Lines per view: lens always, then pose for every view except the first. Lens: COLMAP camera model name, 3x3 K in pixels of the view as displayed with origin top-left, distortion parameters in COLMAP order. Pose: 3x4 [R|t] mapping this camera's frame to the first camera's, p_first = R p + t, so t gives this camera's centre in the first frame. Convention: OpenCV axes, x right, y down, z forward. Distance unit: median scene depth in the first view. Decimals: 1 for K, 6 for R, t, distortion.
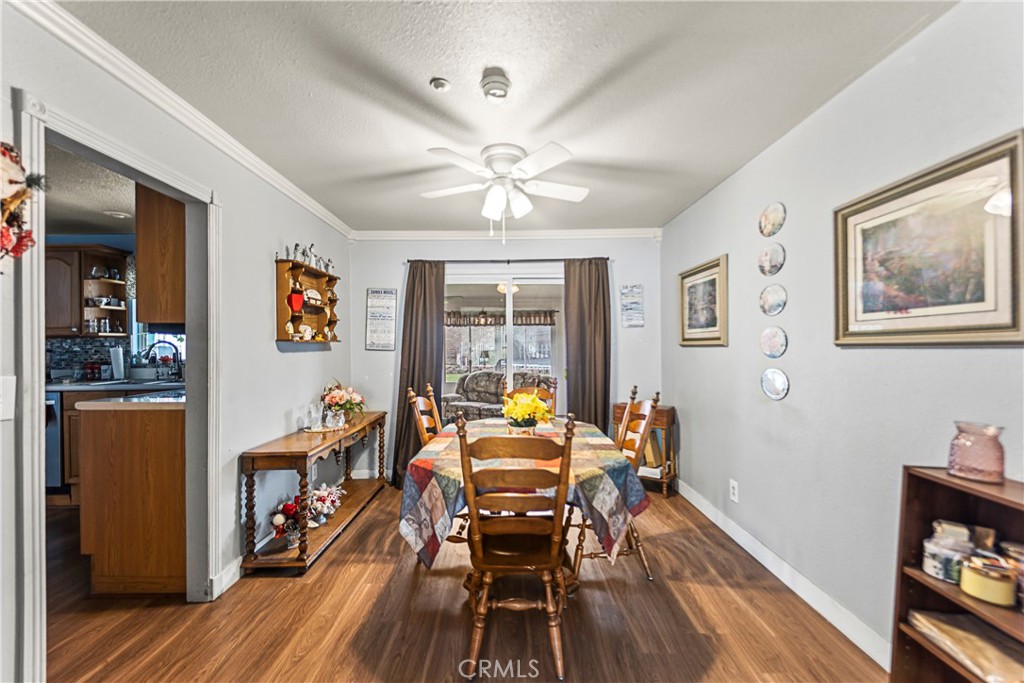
lens RADIAL K [[410.9, 0, 514.3], [0, 410.9, 343.8], [0, 0, 1]] dist [0.001113, 0.000108]
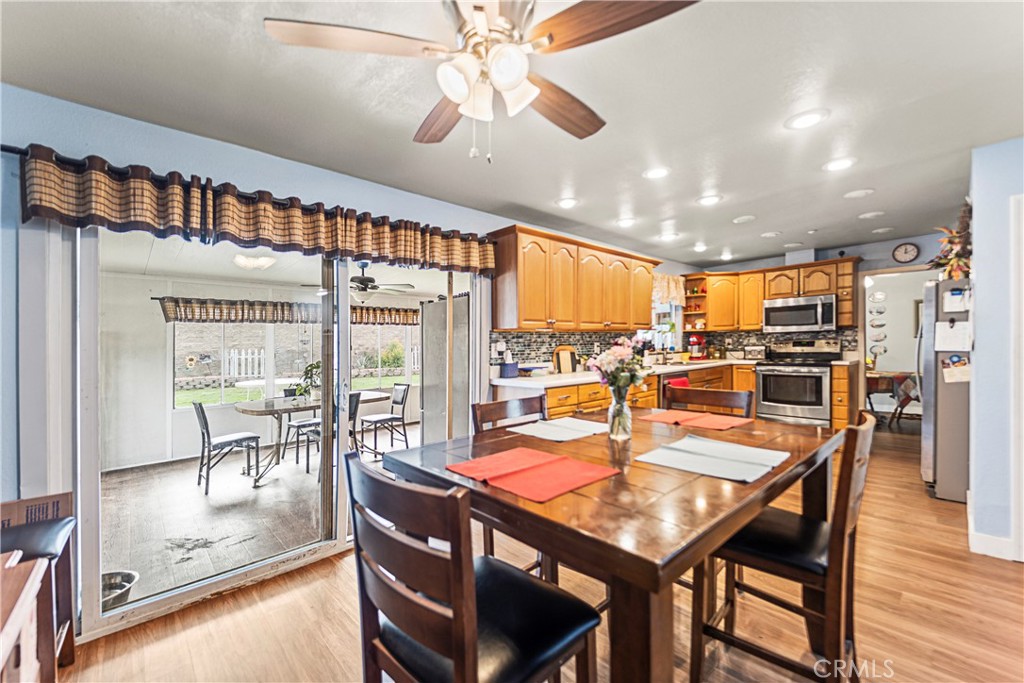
lens RADIAL K [[410.9, 0, 514.3], [0, 410.9, 343.8], [0, 0, 1]] dist [0.001113, 0.000108]
pose [[0.737996, -0.010055, 0.674730, -4.515966], [0.006616, 0.999949, 0.007665, 0.014581], [-0.674772, -0.001193, 0.738025, 0.711531]]
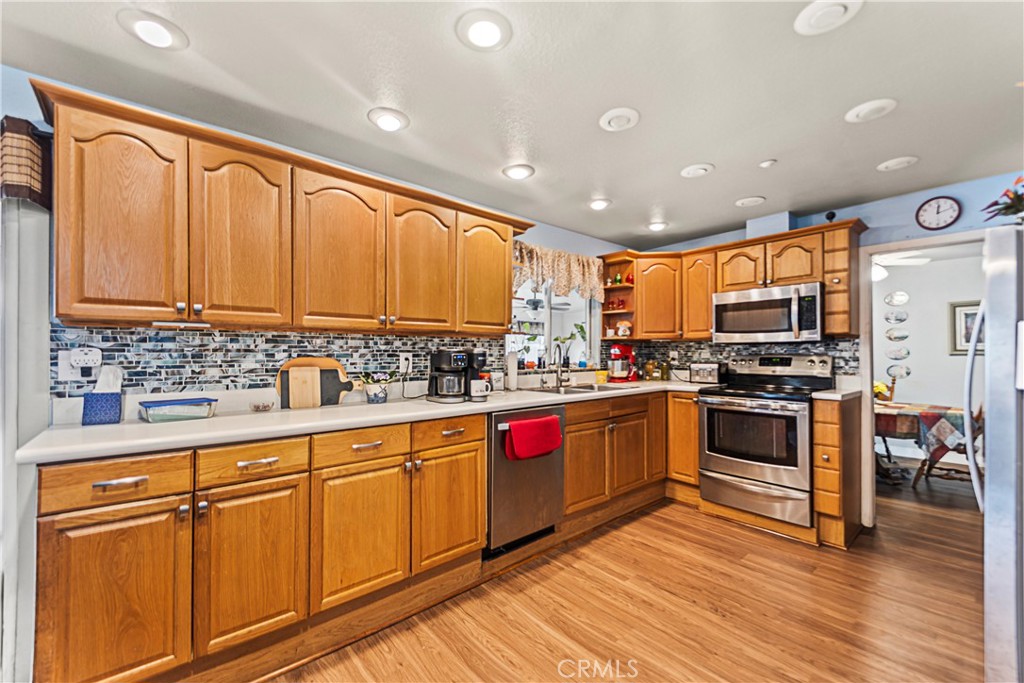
lens RADIAL K [[413.0, 0, 516.2], [0, 413.0, 339.4], [0, 0, 1]] dist [0.000809, 0.000032]
pose [[0.757519, 0.025155, 0.652328, -3.155467], [-0.013778, 0.999651, -0.022548, 0.007932], [-0.652668, 0.008093, 0.757601, 0.821552]]
